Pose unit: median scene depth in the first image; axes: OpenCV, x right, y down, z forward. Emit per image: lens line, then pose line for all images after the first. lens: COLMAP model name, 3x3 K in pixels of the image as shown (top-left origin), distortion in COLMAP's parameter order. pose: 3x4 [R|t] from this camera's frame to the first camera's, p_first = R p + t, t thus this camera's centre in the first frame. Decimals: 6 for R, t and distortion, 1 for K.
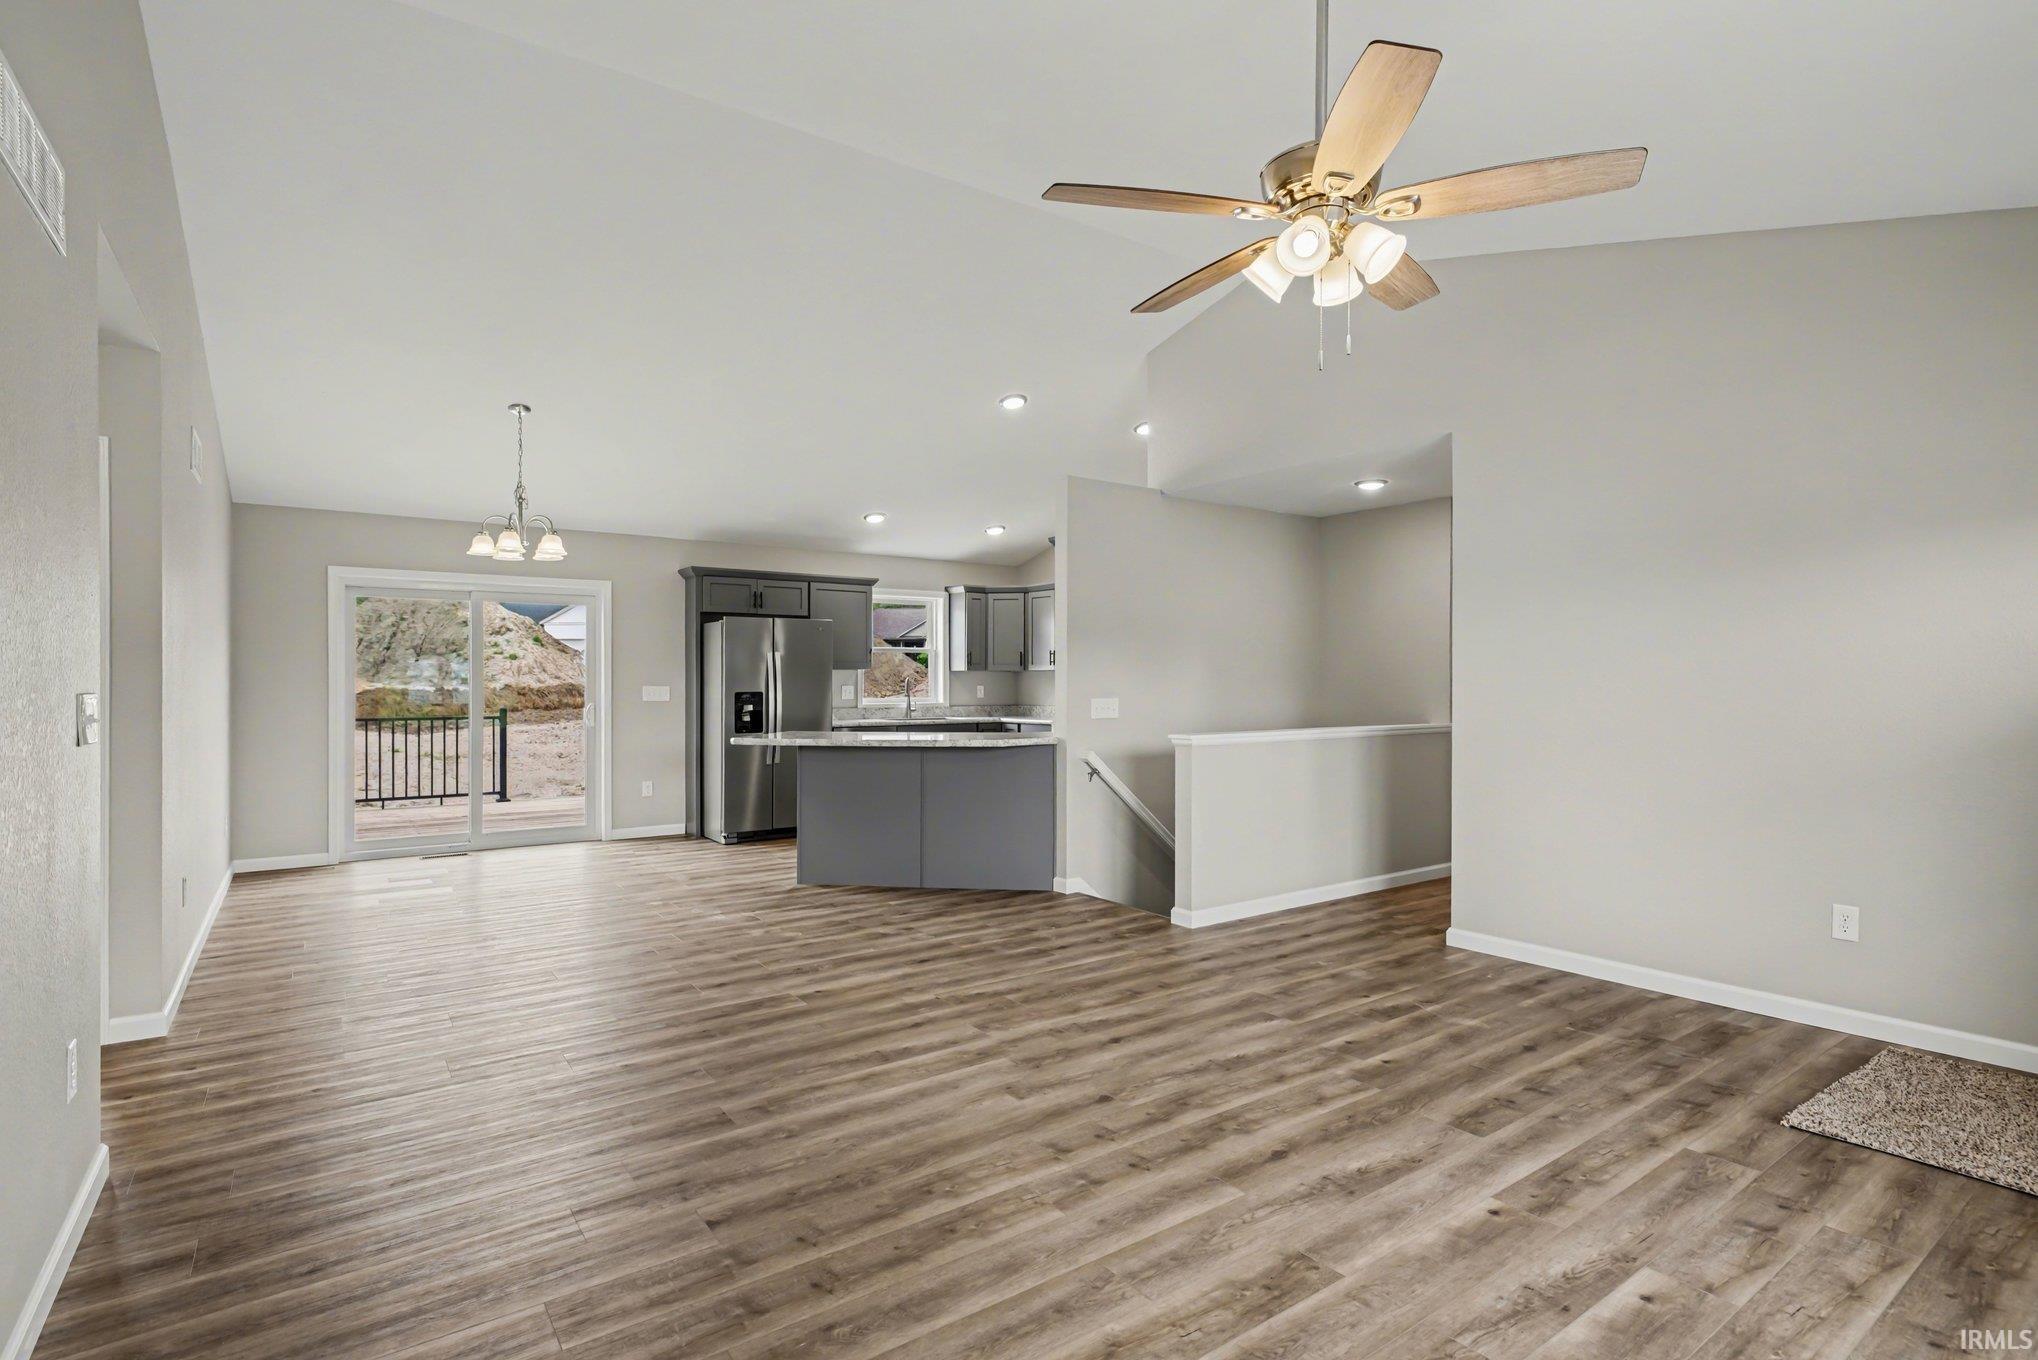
lens RADIAL K [[1008.1, 0, 1101.9], [0, 1008.1, 675.8], [0, 0, 1]] dist [-0.013593, -0.000650]
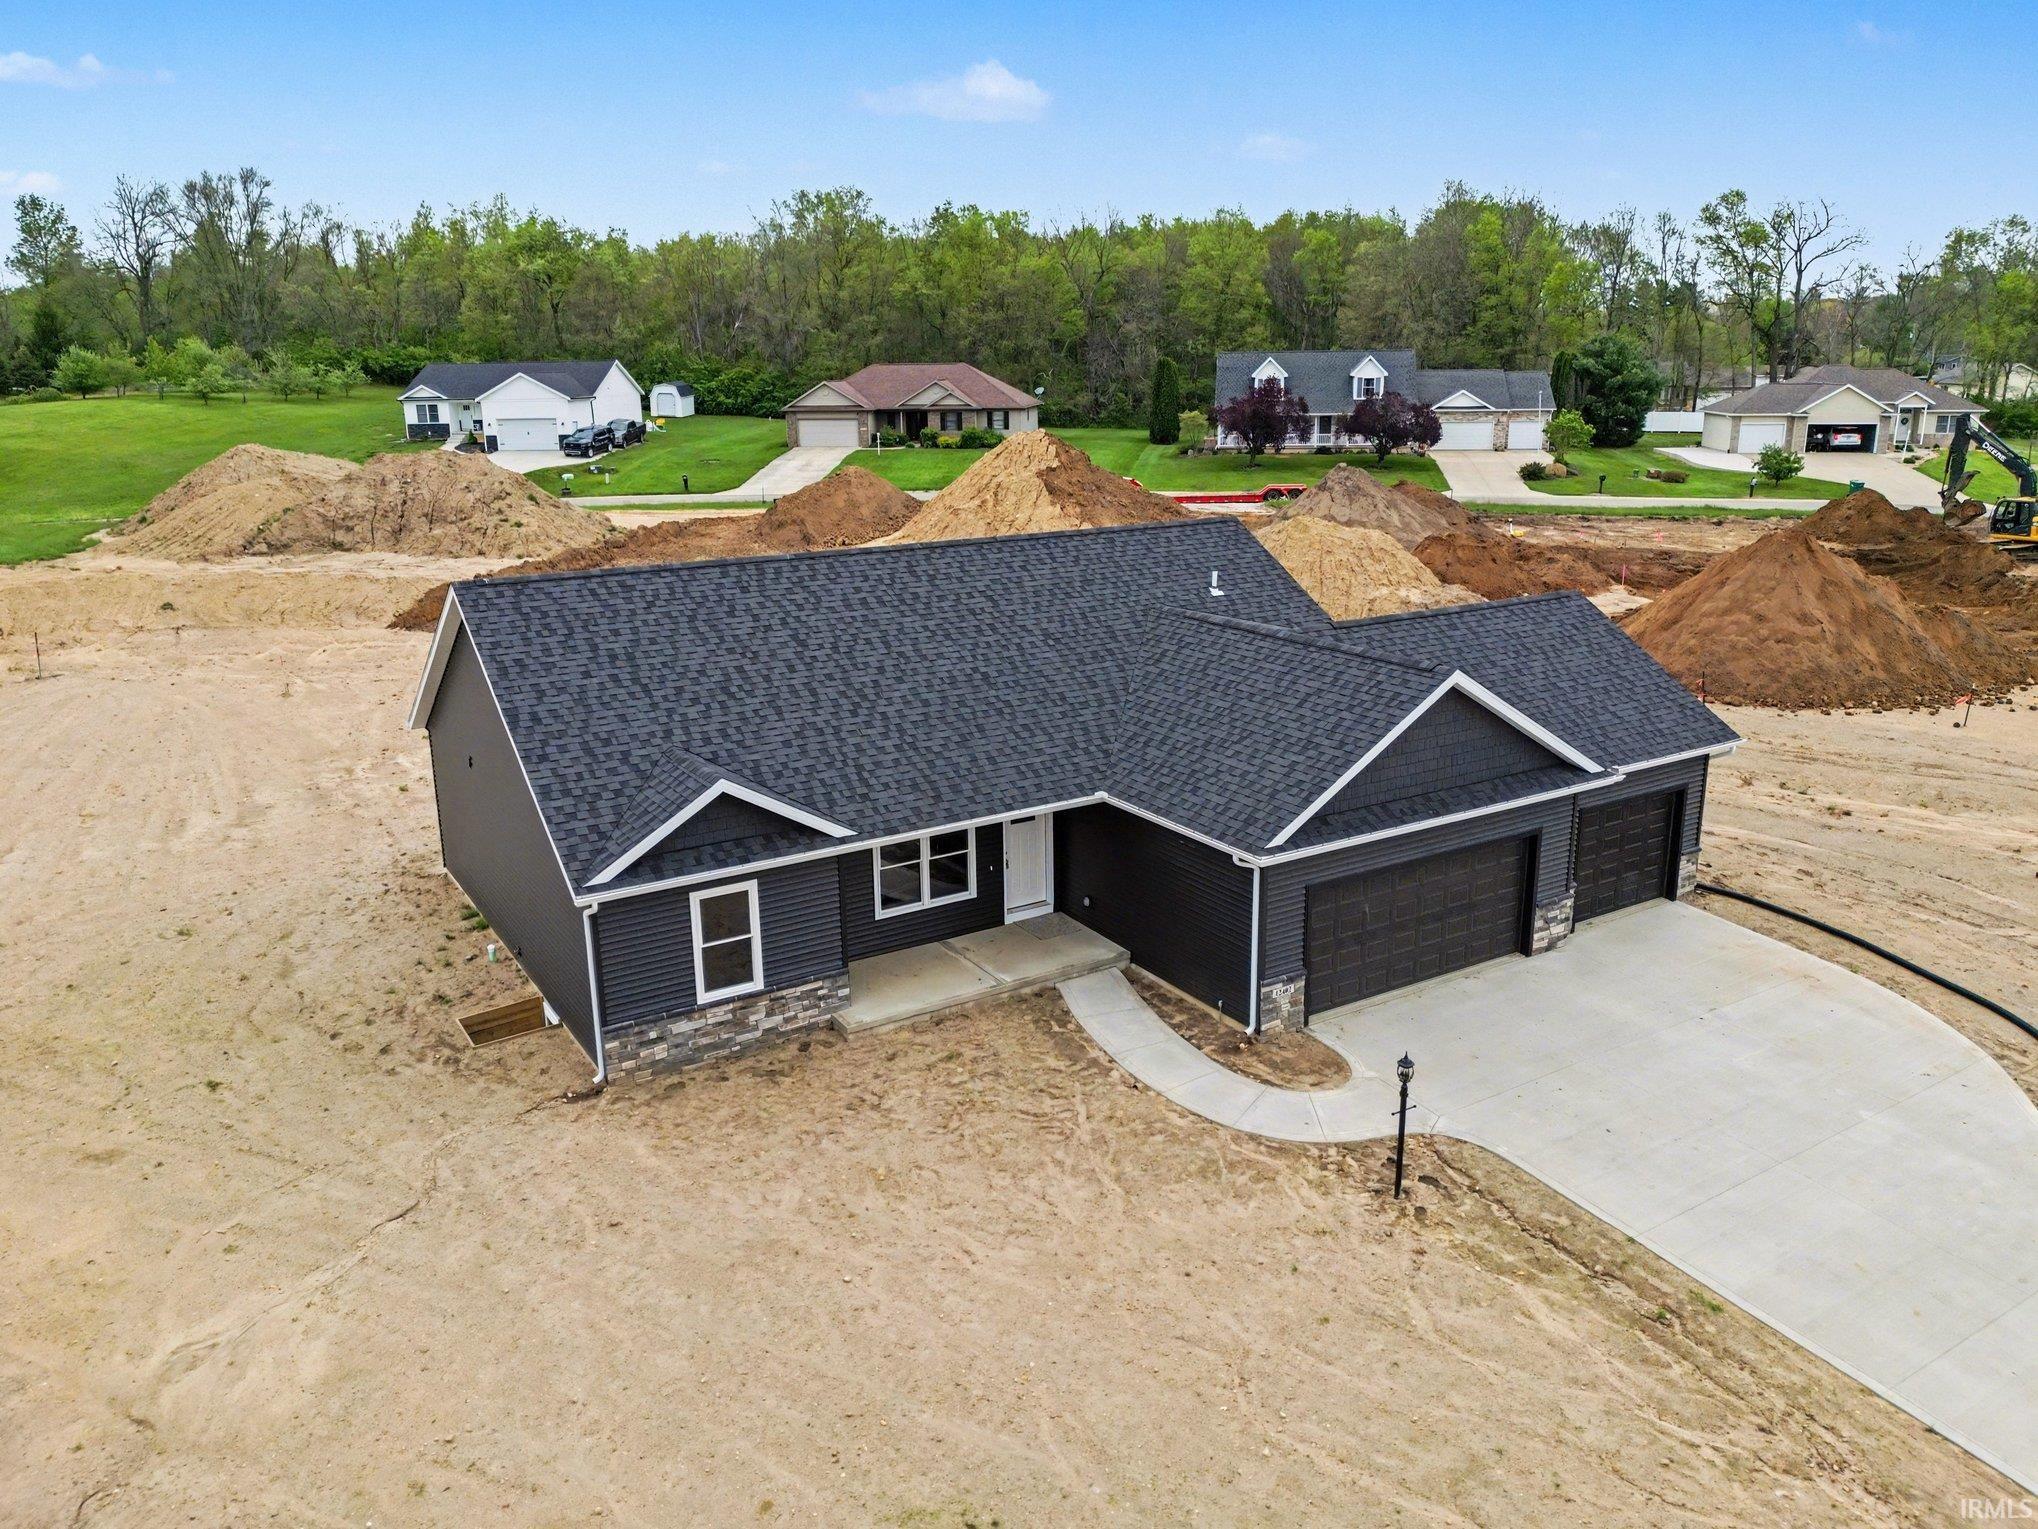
lens RADIAL K [[1467.3, 0, 1019.0], [0, 1467.3, 764.5], [0, 0, 1]] dist [-0.008418, -0.001217]
pose [[0.993454, 0.012217, -0.113581, 0.524374], [0.019083, 0.962546, 0.270447, -0.932606], [0.112631, -0.270844, 0.956011, -2.364625]]
